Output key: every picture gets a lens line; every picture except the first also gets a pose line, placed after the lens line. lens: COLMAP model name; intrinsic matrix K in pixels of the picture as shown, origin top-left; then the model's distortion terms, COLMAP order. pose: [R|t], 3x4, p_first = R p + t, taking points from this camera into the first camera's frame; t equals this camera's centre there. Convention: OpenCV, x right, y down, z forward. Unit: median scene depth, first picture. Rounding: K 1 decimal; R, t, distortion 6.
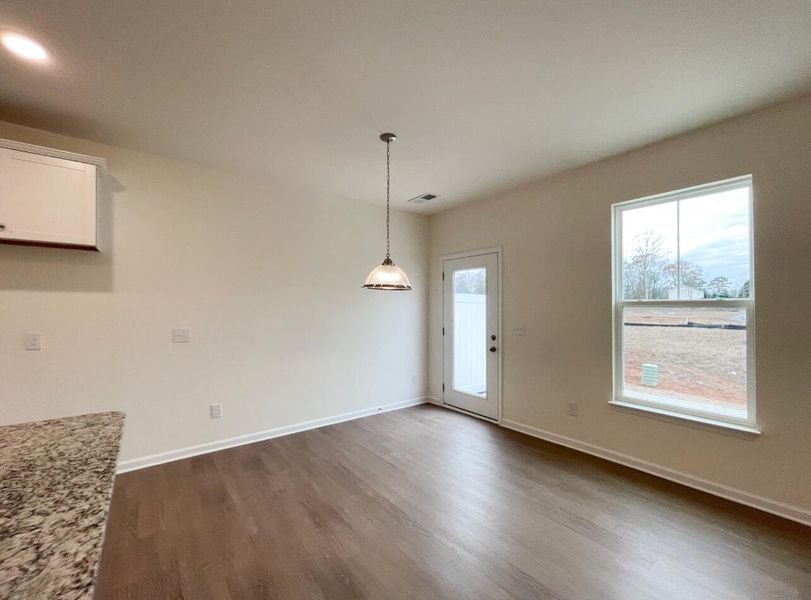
lens RADIAL K [[343.3, 0, 411.8], [0, 343.3, 306.1], [0, 0, 1]] dist [0.001509, 0.000594]
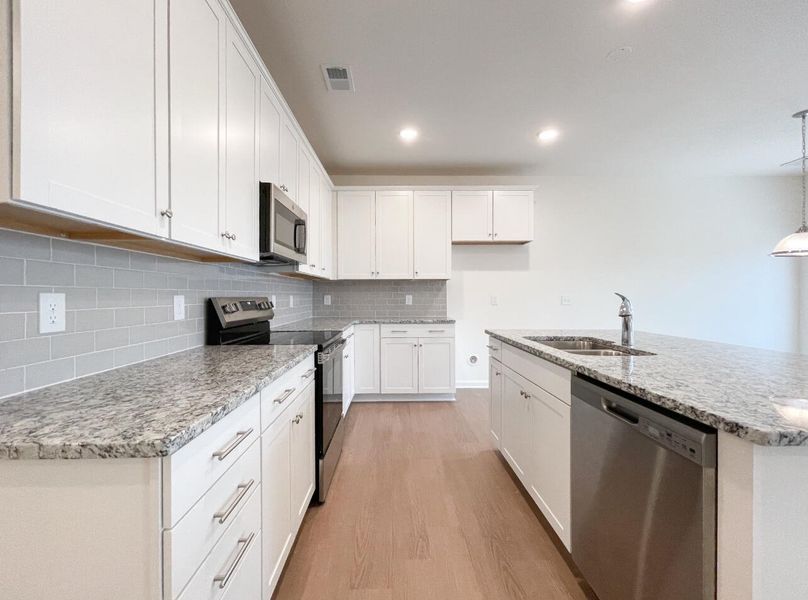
lens RADIAL K [[347.4, 0, 397.8], [0, 347.4, 295.7], [0, 0, 1]] dist [0.002500, -0.000893]
pose [[0.781232, 0.000794, -0.624241, -0.256780], [0.000237, 0.999999, 0.001568, 0.051398], [0.624241, -0.001373, 0.781230, -0.431338]]
